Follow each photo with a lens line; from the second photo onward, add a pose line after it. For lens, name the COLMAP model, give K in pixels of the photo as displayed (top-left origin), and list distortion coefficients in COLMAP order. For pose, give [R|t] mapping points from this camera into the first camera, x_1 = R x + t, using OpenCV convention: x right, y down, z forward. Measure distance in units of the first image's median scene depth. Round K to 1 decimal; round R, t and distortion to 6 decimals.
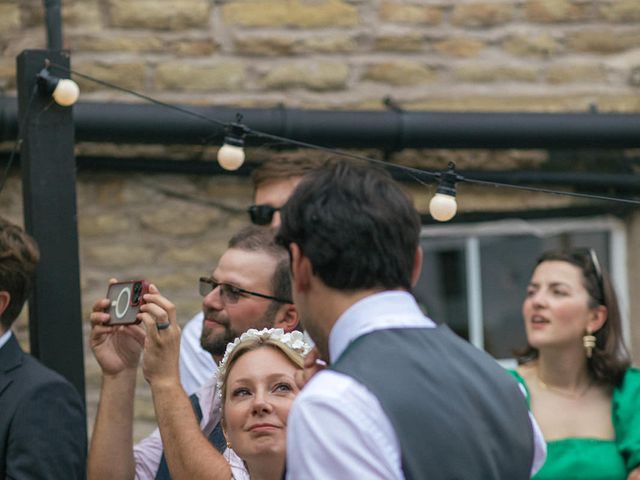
lens RADIAL K [[670.3, 0, 320.0], [0, 670.3, 240.0], [0, 0, 1]] dist [-0.007189, -0.006912]
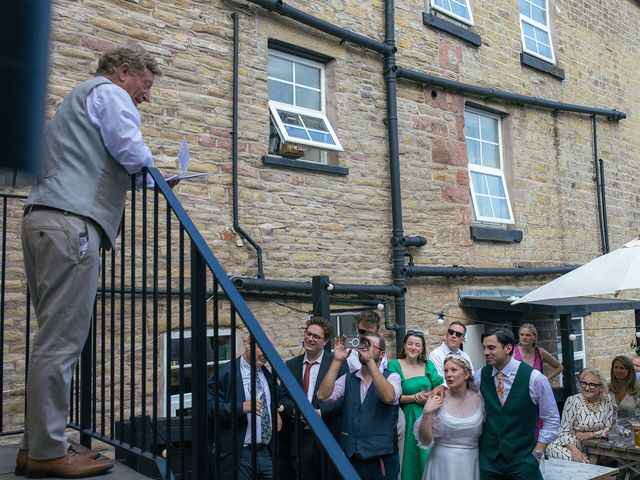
lens RADIAL K [[670.3, 0, 320.0], [0, 670.3, 240.0], [0, 0, 1]] dist [-0.007189, -0.006912]
pose [[0.904143, -0.048975, -0.424413, 1.740925], [-0.000261, 0.993344, -0.115183, 0.005936], [0.427229, 0.104253, 0.898113, -2.535663]]
